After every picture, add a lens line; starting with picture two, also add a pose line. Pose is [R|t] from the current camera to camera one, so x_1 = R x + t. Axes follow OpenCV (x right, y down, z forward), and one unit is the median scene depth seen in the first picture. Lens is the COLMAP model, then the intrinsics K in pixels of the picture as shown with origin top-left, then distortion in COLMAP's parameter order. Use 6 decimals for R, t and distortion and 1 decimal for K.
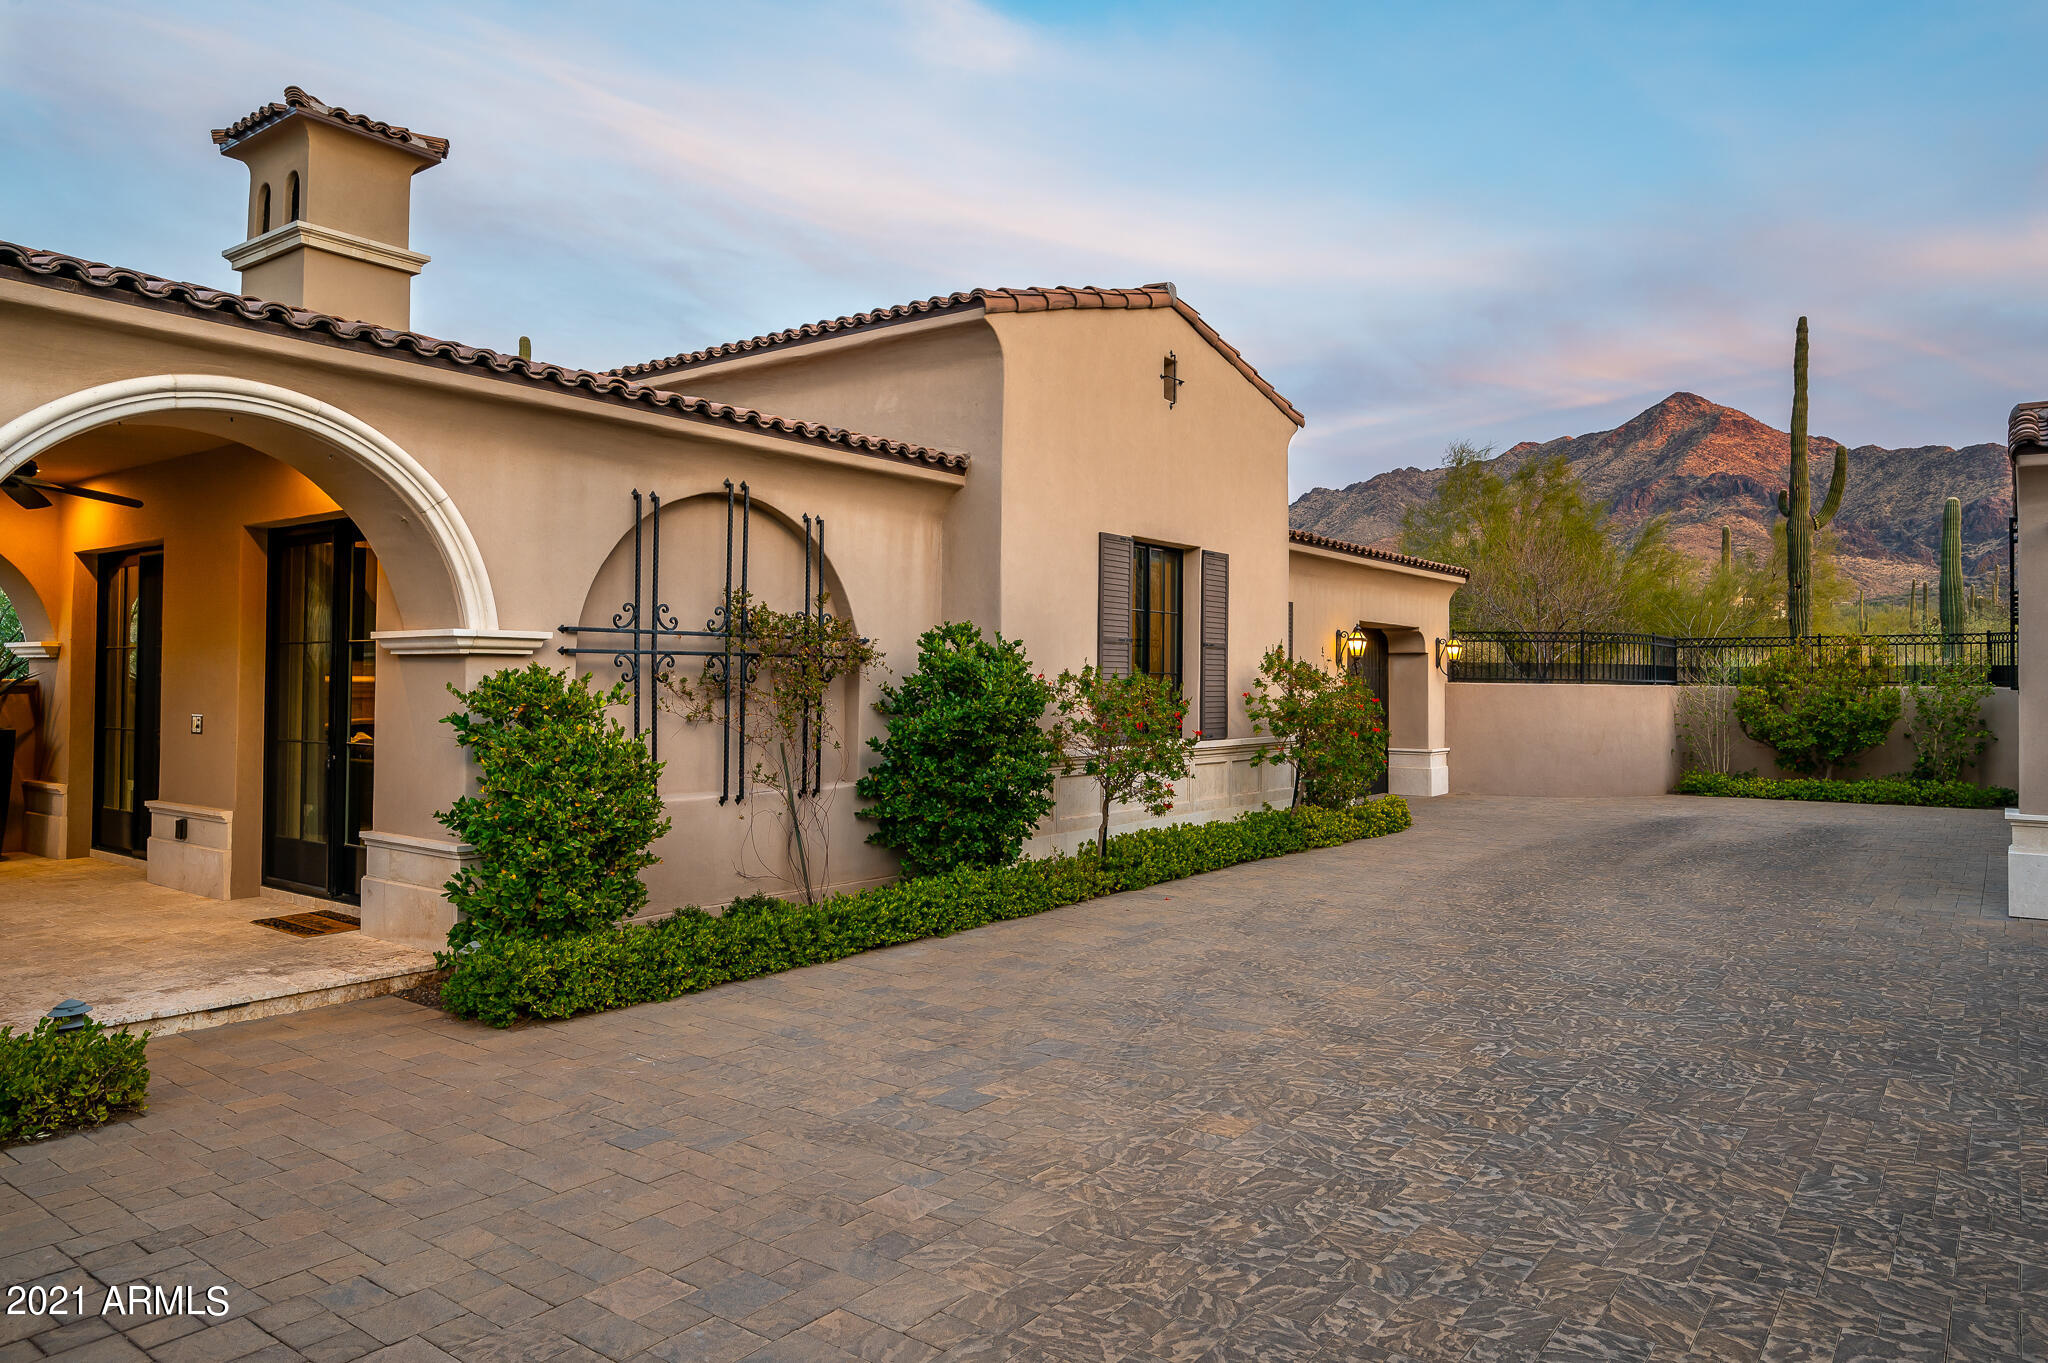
lens RADIAL K [[1281.0, 0, 1067.8], [0, 1281.0, 654.2], [0, 0, 1]] dist [-0.001700, 0.000457]
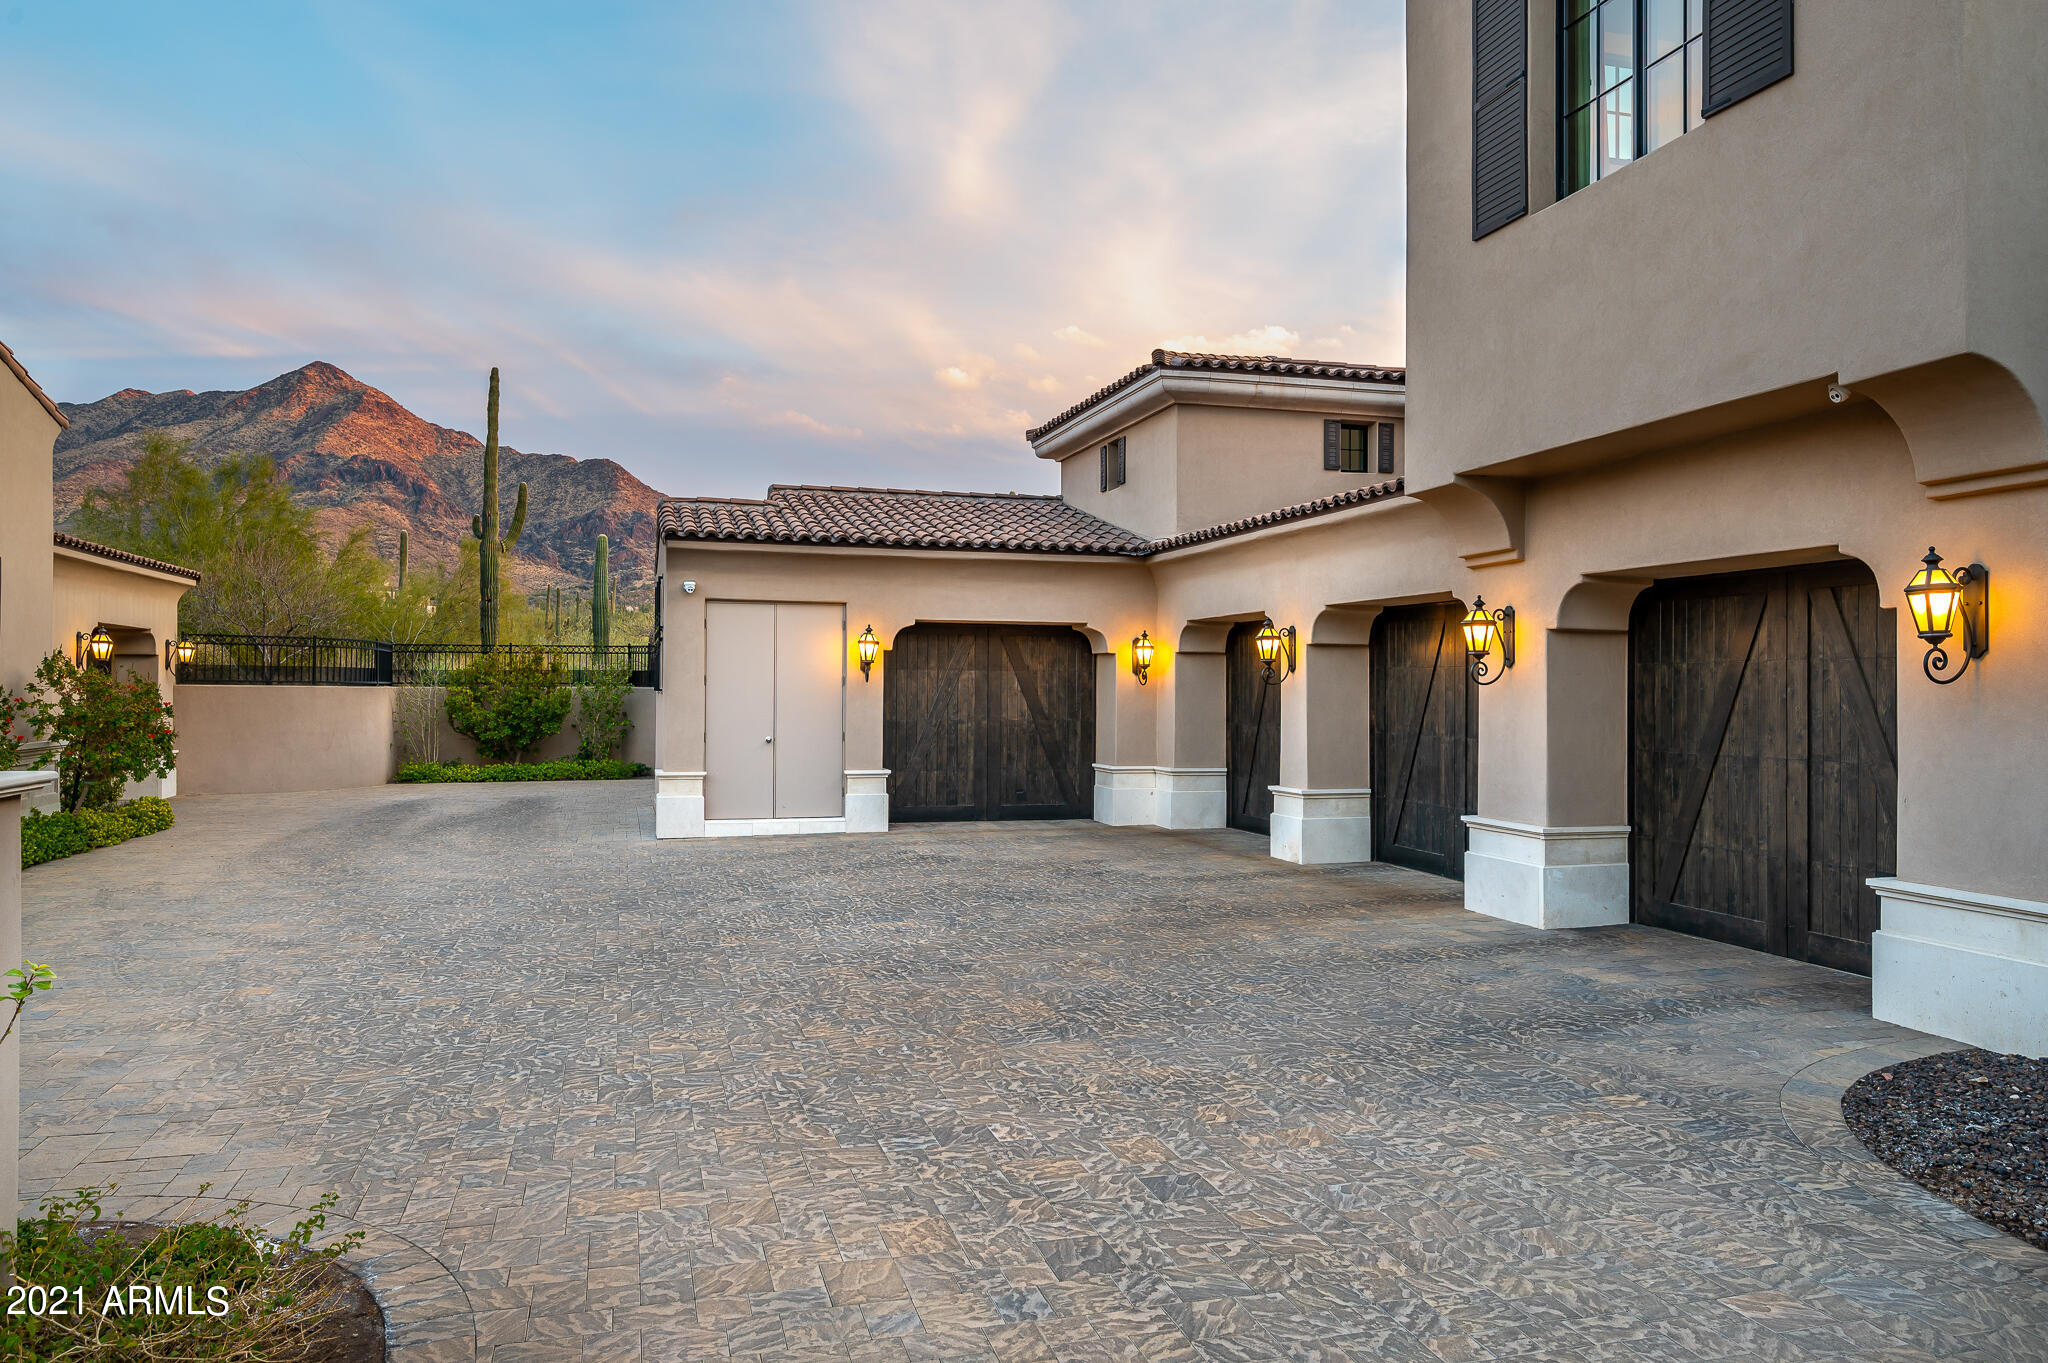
lens RADIAL K [[1386.4, 0, 1023.8], [0, 1386.4, 677.6], [0, 0, 1]] dist [-0.001187, -0.000751]
pose [[0.606137, 0.001442, 0.795359, -0.161529], [-0.018488, 0.999754, 0.012278, -0.008731], [-0.795145, -0.022147, 0.606015, -0.177793]]
